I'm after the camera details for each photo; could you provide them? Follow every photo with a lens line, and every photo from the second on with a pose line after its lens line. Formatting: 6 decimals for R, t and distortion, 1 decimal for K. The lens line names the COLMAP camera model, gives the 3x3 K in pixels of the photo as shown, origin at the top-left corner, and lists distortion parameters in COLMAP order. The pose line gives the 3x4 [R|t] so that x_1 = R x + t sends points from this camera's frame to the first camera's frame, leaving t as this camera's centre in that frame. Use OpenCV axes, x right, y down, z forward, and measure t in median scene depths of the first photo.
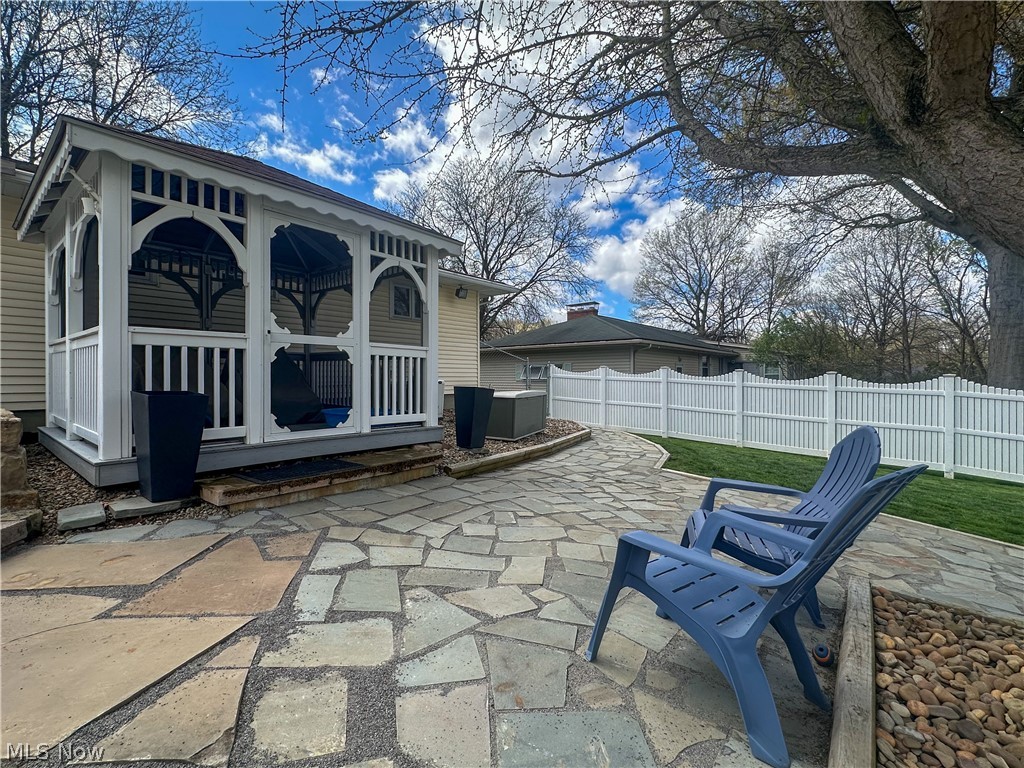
lens RADIAL K [[465.0, 0, 514.1], [0, 465.0, 376.6], [0, 0, 1]] dist [-0.002723, 0.000099]
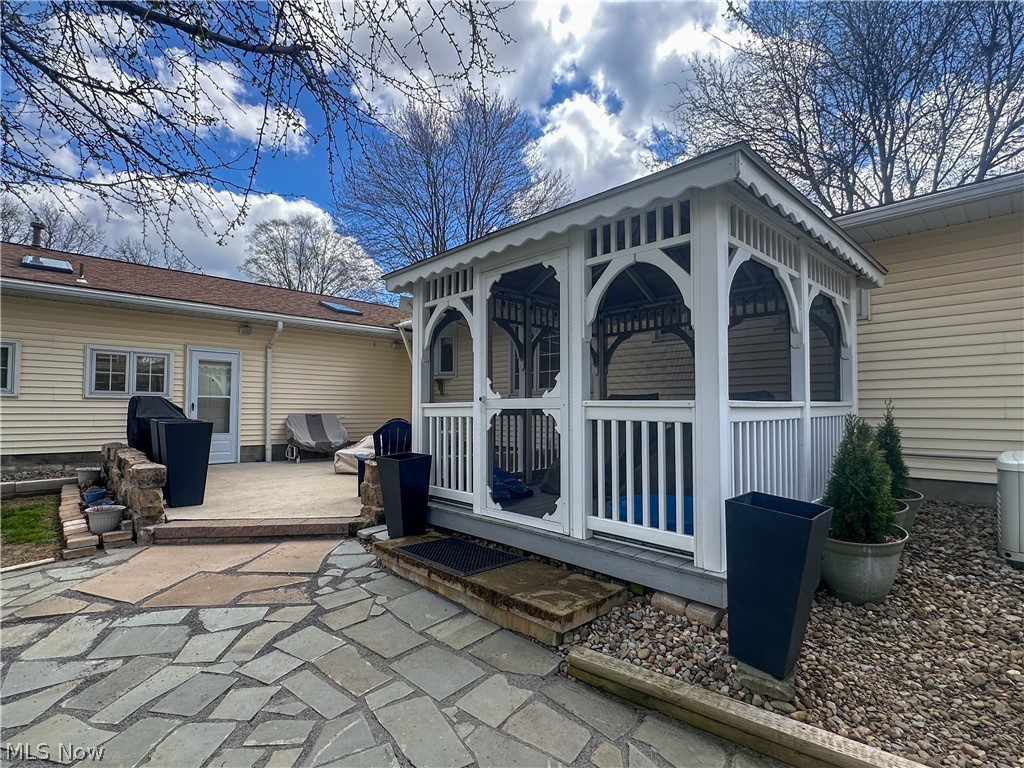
lens RADIAL K [[497.7, 0, 502.8], [0, 497.7, 399.4], [0, 0, 1]] dist [-0.009868, 0.000794]
pose [[-0.121310, -0.023148, -0.992345, 0.554545], [-0.000669, 0.999730, -0.023238, -0.083286], [0.992614, -0.002156, -0.121293, 1.361022]]
